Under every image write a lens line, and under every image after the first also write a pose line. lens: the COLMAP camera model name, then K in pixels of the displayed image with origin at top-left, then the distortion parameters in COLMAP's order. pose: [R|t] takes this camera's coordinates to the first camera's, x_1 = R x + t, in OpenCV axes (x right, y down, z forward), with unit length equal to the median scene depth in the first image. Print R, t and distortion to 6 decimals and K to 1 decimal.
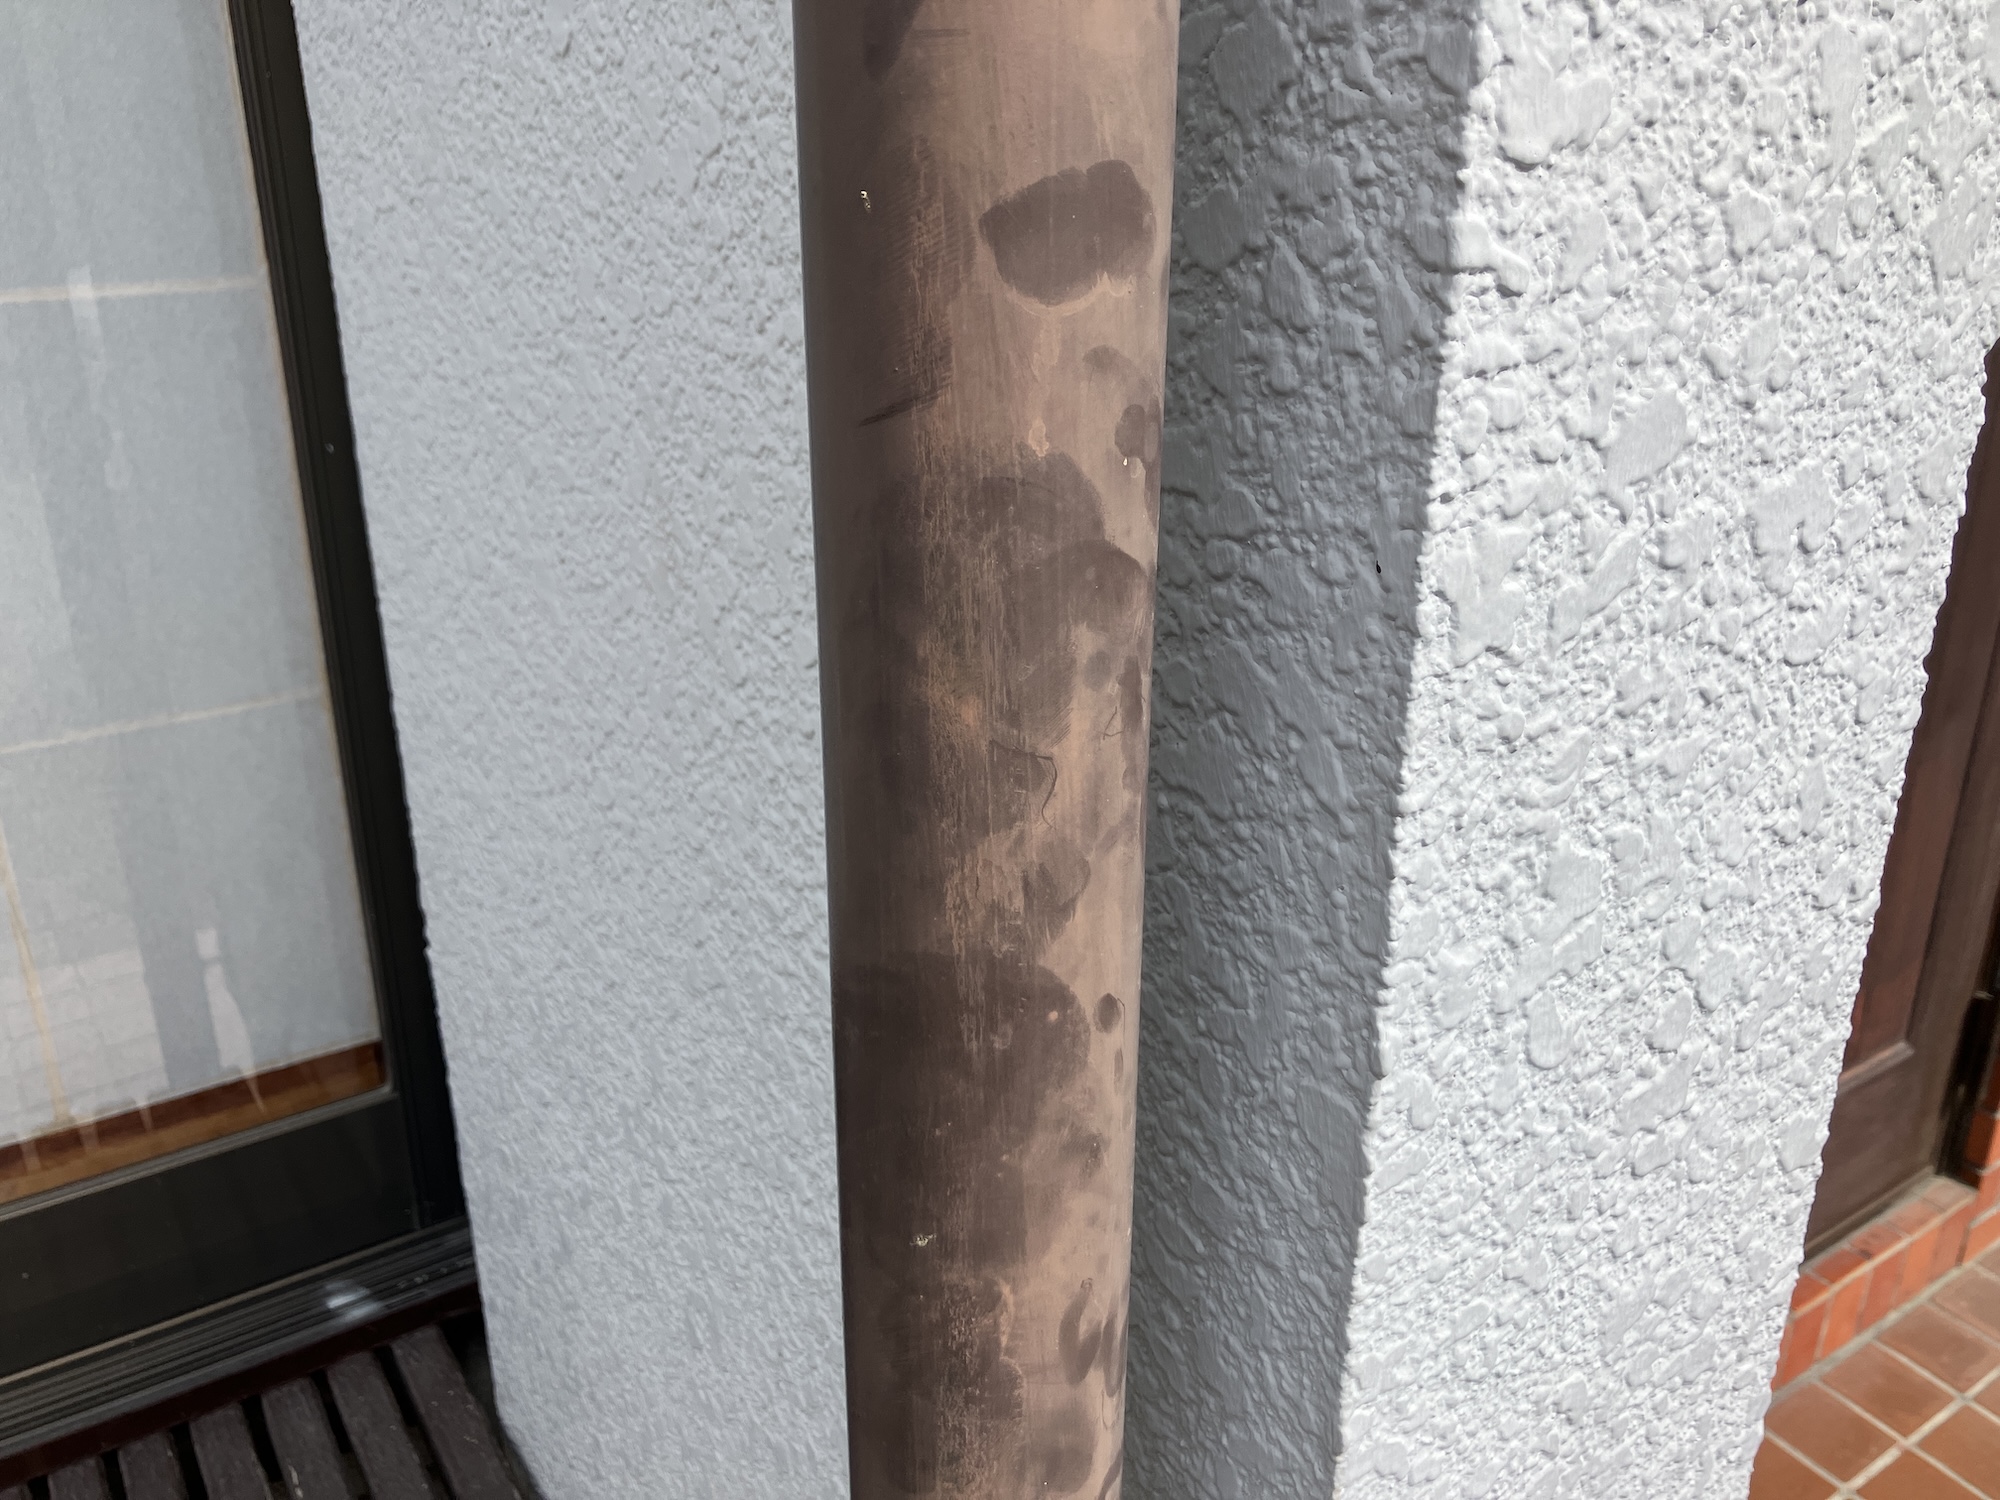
lens RADIAL K [[1640.7, 0, 998.6], [0, 1640.7, 717.1], [0, 0, 1]] dist [0.005244, -0.015889]
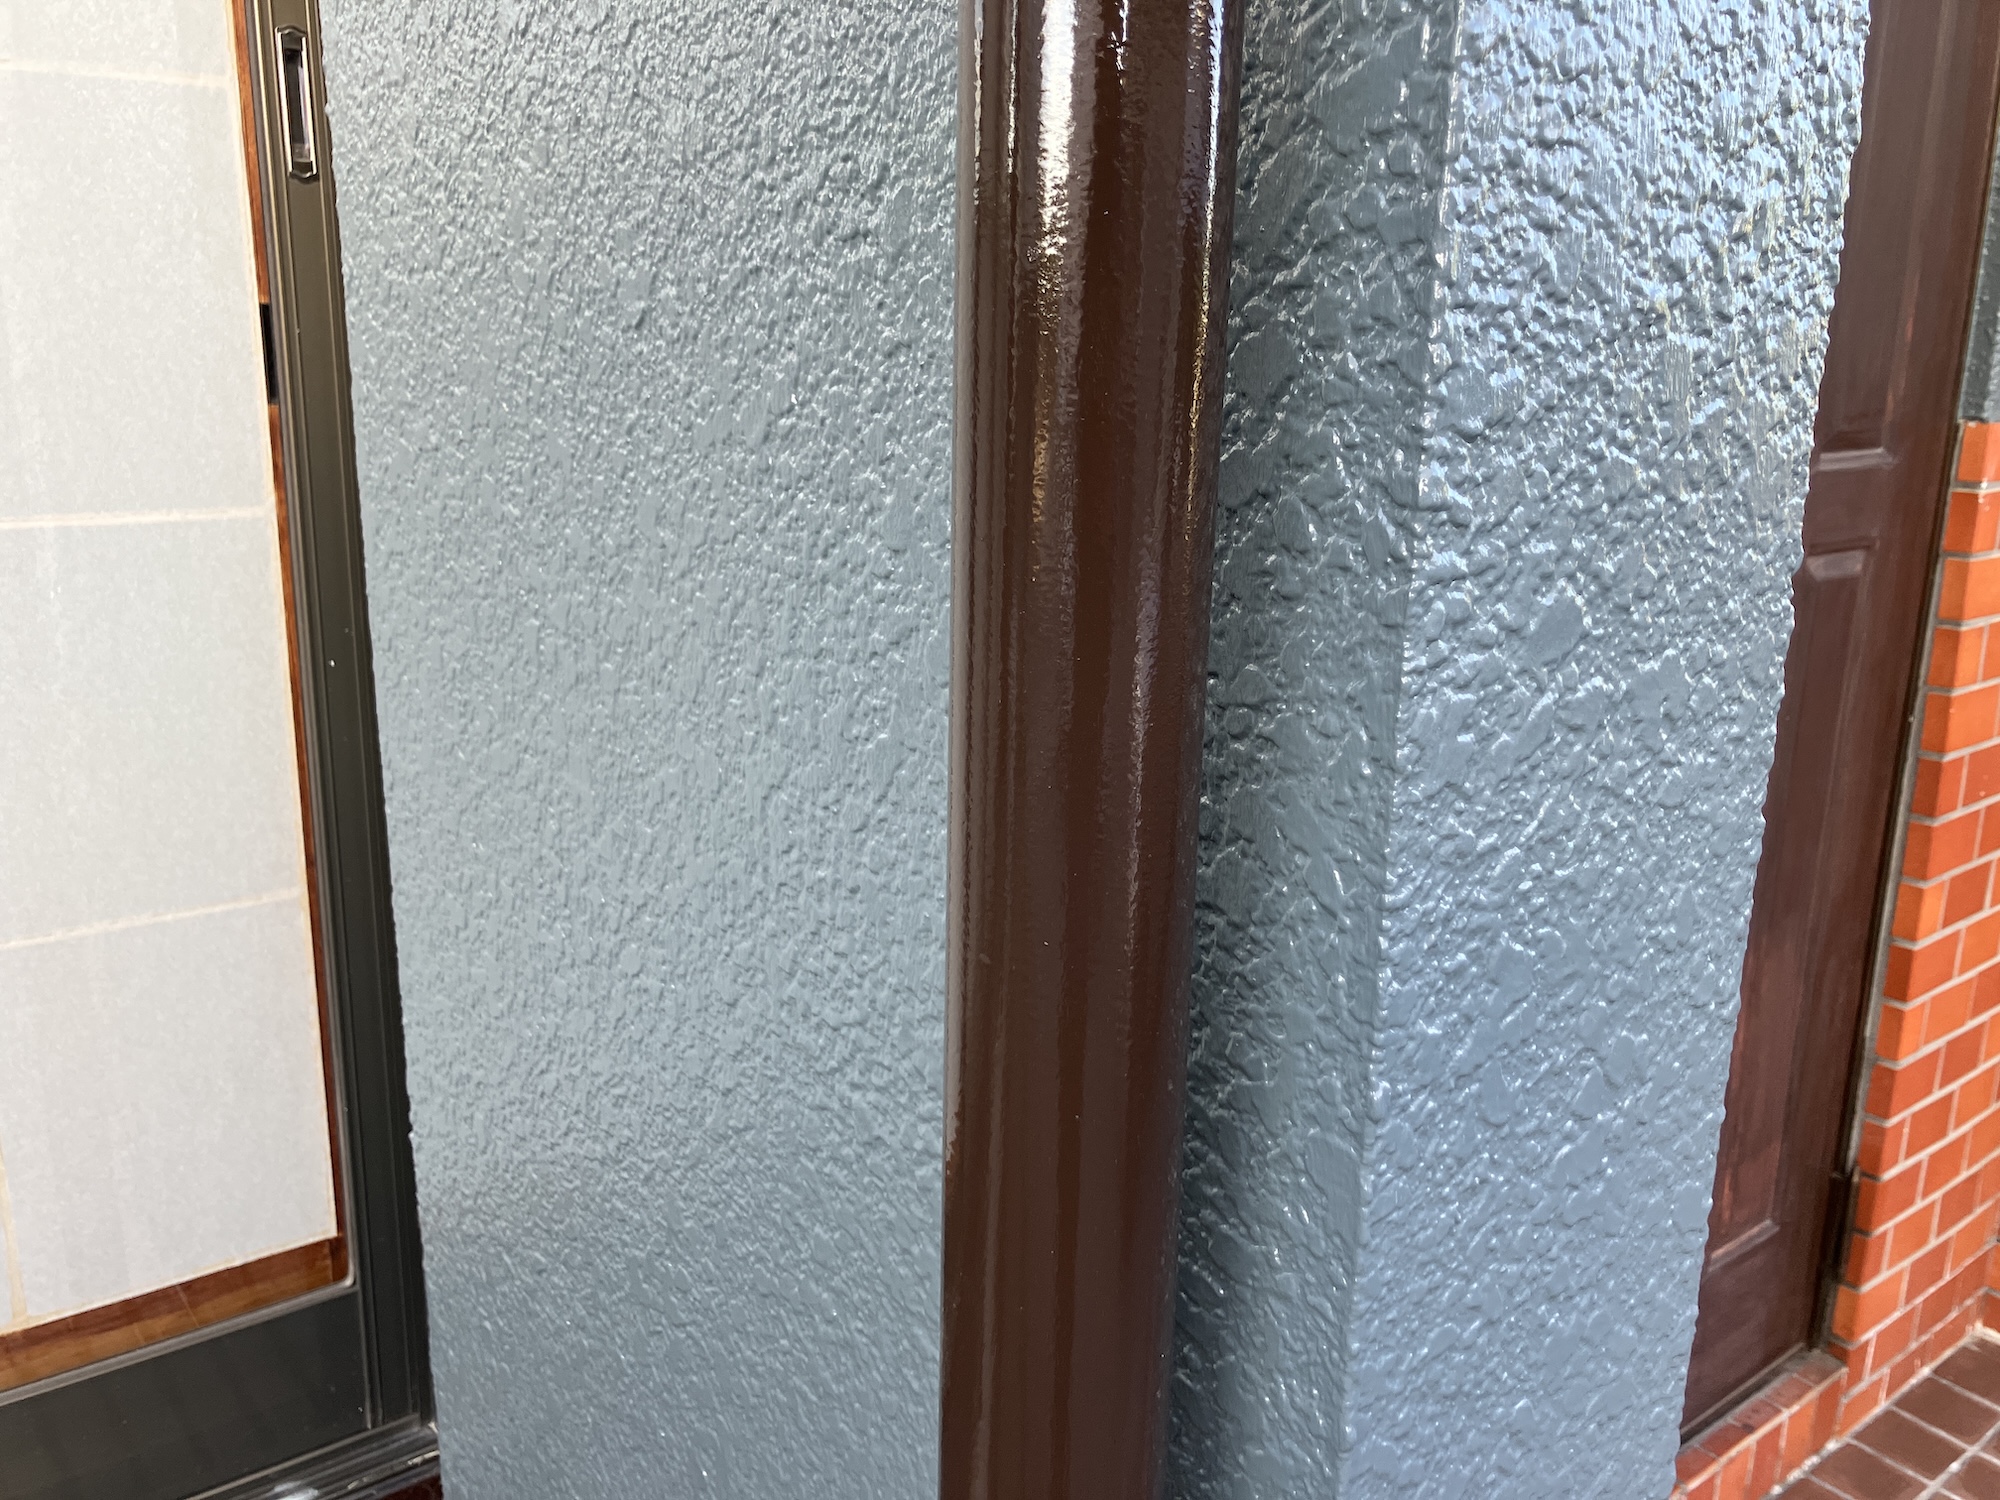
lens RADIAL K [[1624.3, 0, 1000.0], [0, 1624.3, 750.0], [0, 0, 1]] dist [0.069946, -0.153752]
pose [[0.996838, 0.001996, 0.079432, -0.157406], [0.007810, 0.992382, -0.122948, 0.083474], [-0.079072, 0.123180, 0.989229, -0.268723]]
